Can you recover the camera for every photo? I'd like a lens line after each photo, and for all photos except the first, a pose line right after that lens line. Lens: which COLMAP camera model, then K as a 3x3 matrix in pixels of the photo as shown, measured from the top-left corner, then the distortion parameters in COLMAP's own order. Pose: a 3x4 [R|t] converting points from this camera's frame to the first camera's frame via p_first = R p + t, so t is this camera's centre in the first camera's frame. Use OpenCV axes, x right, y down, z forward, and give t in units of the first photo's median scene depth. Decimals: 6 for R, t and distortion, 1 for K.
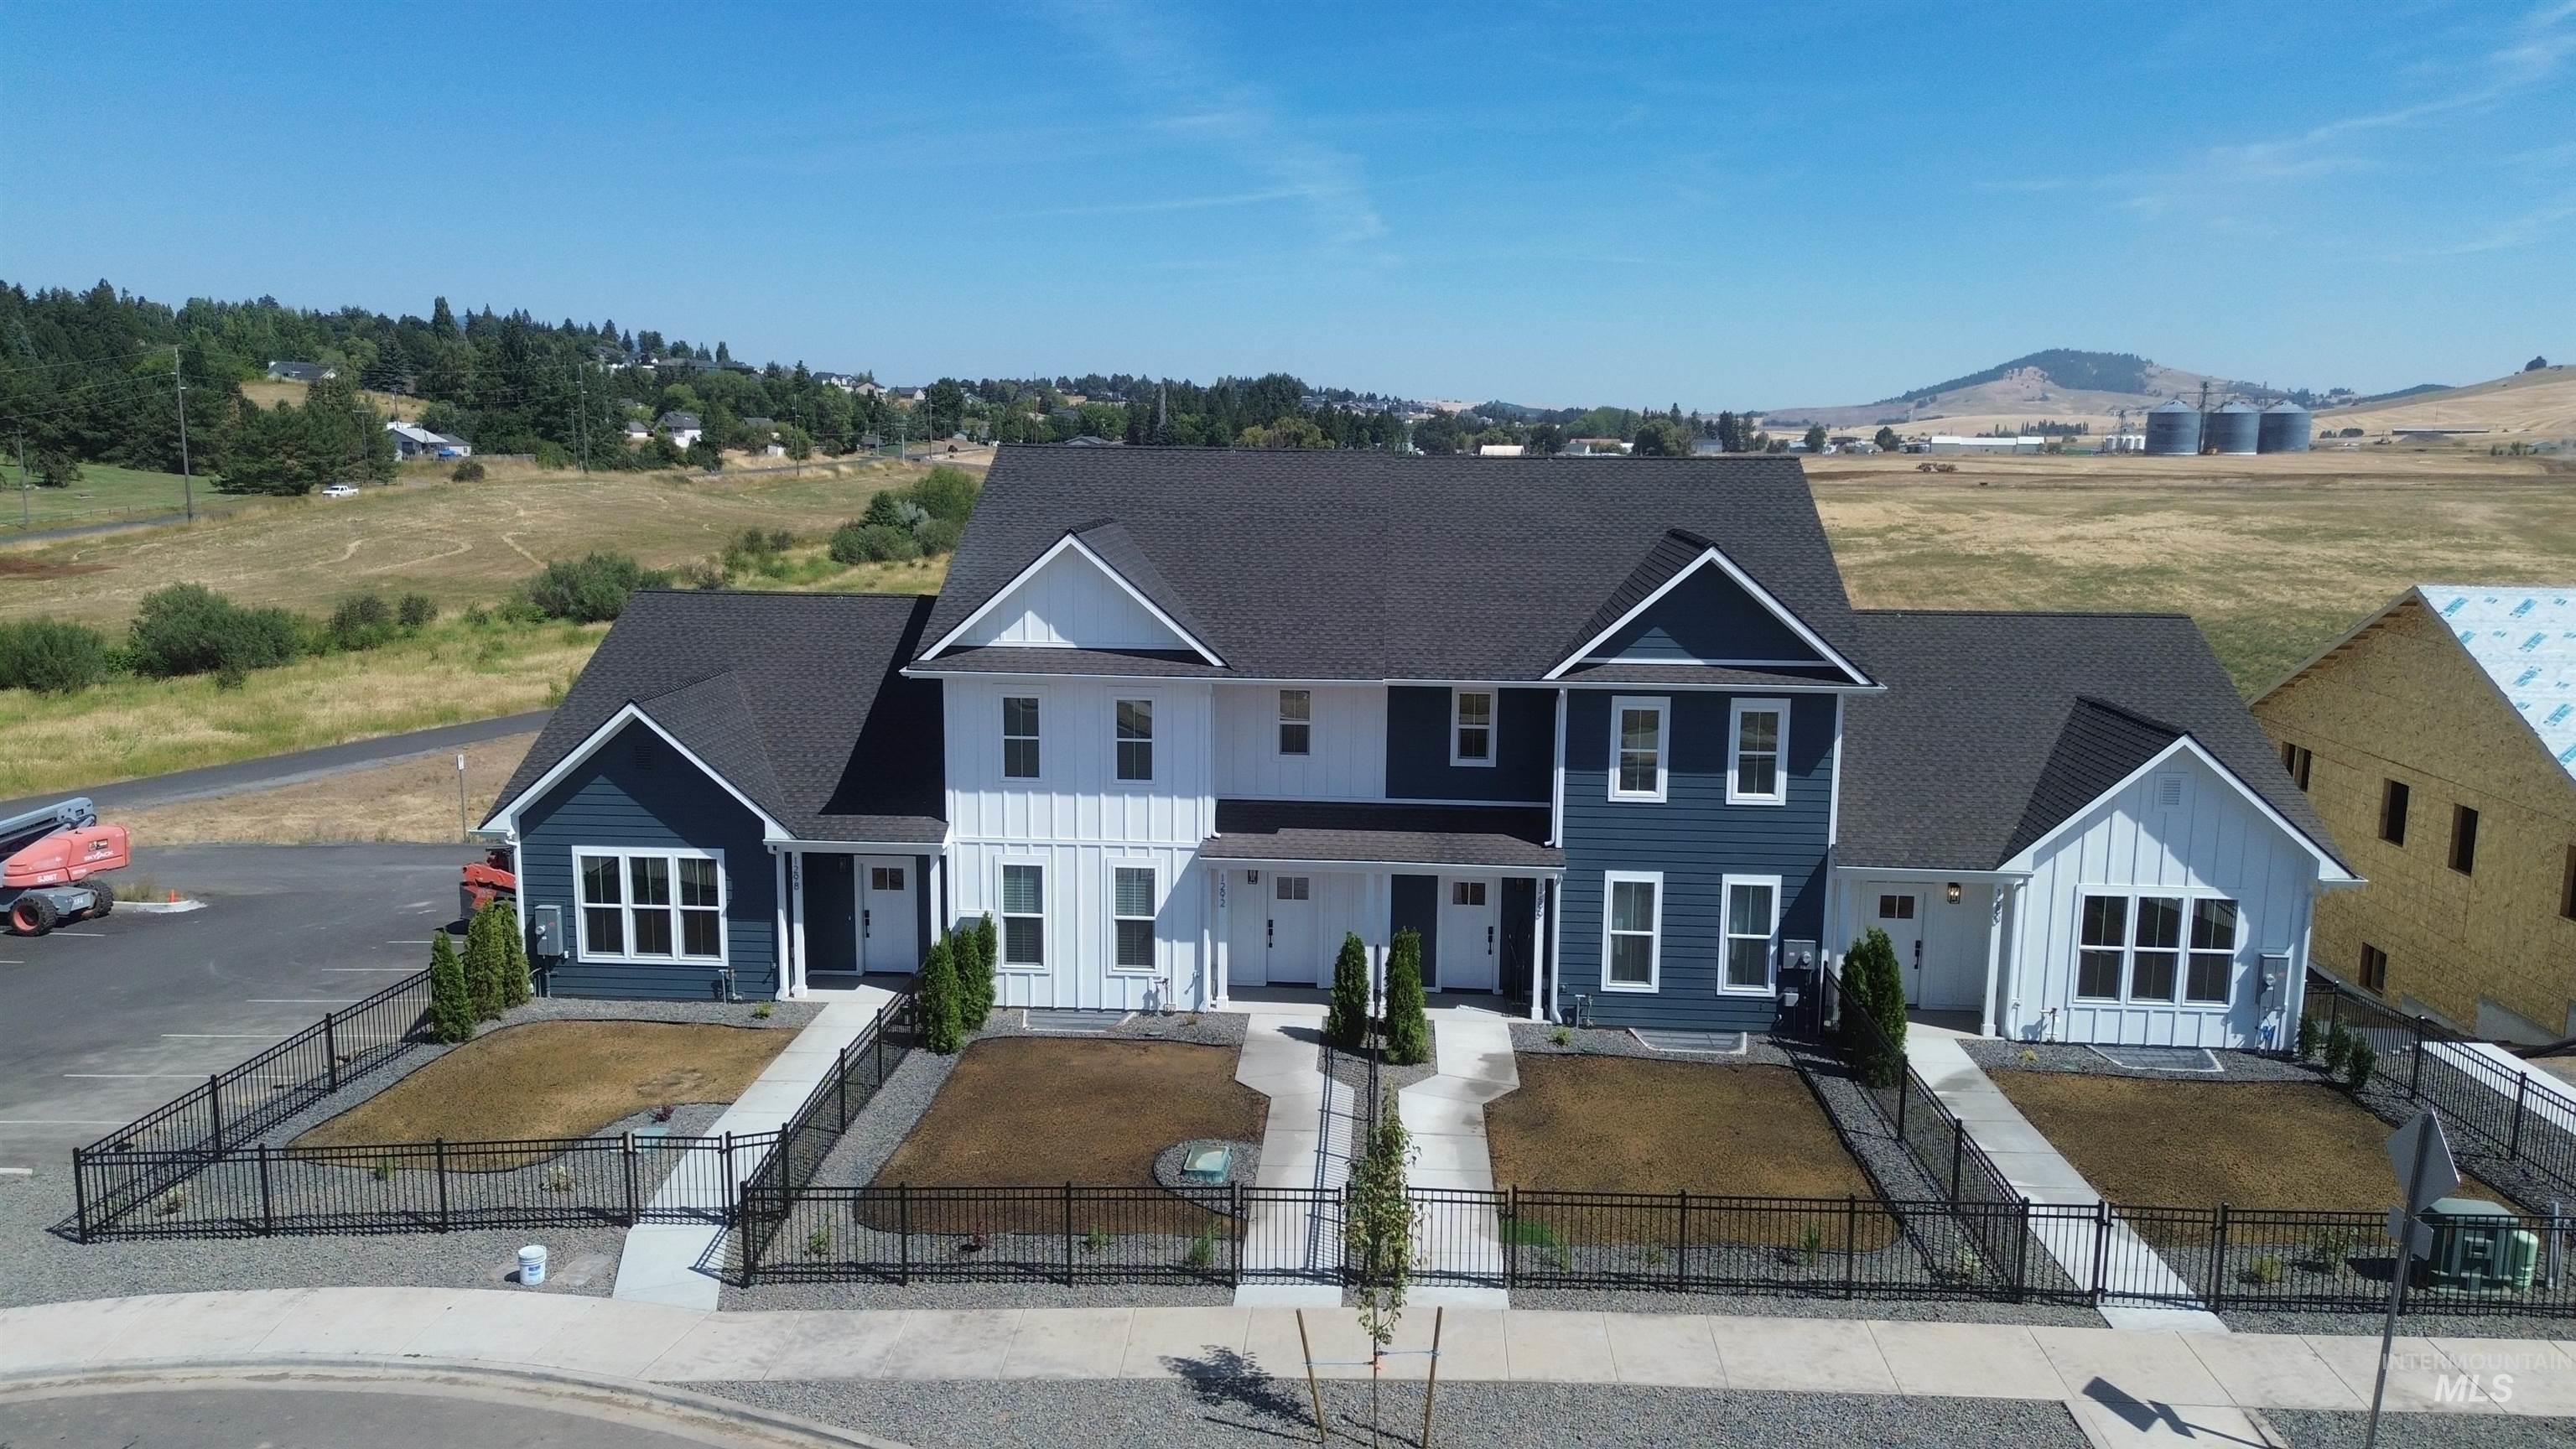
lens RADIAL K [[1826.1, 0, 1272.1], [0, 1826.1, 735.3], [0, 0, 1]] dist [0.074604, -0.069948]
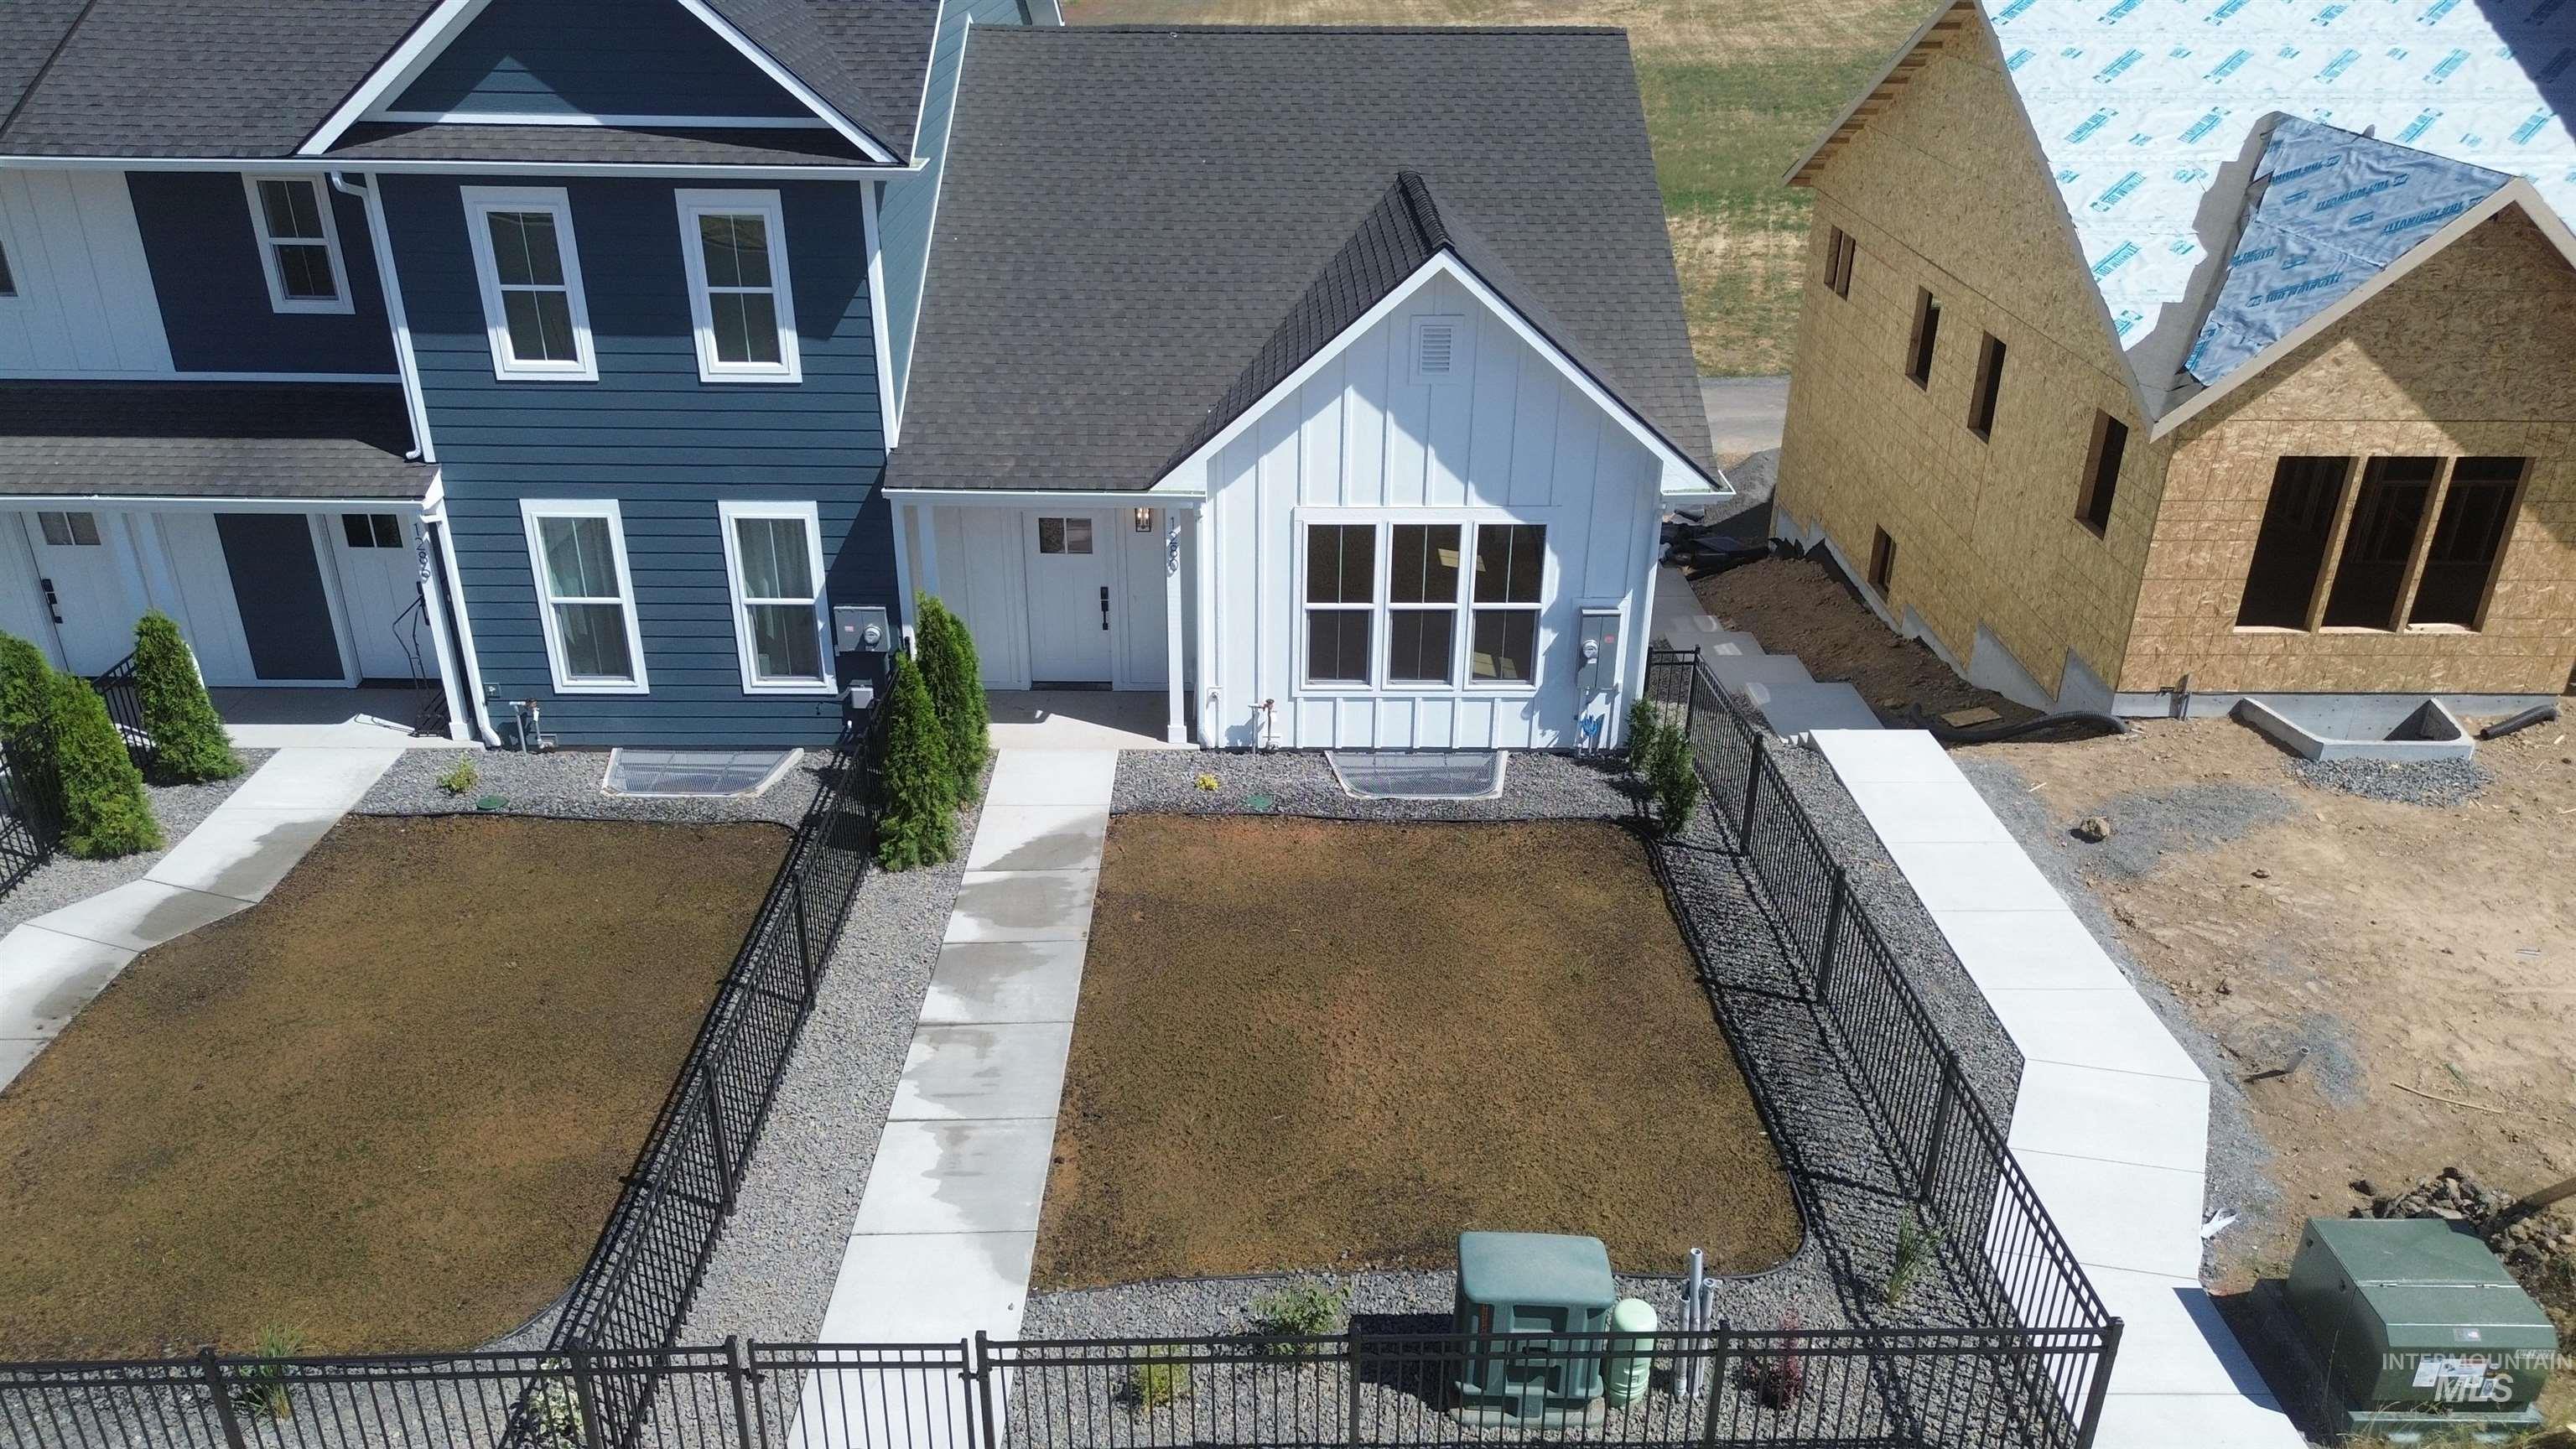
lens RADIAL K [[1826.1, 0, 1276.4], [0, 1826.1, 729.2], [0, 0, 1]] dist [0.074604, -0.069948]
pose [[0.997094, -0.035284, 0.067519, 0.379008], [0.014887, 0.959436, 0.281532, -0.017785], [-0.074714, -0.279708, 0.957174, 0.396625]]
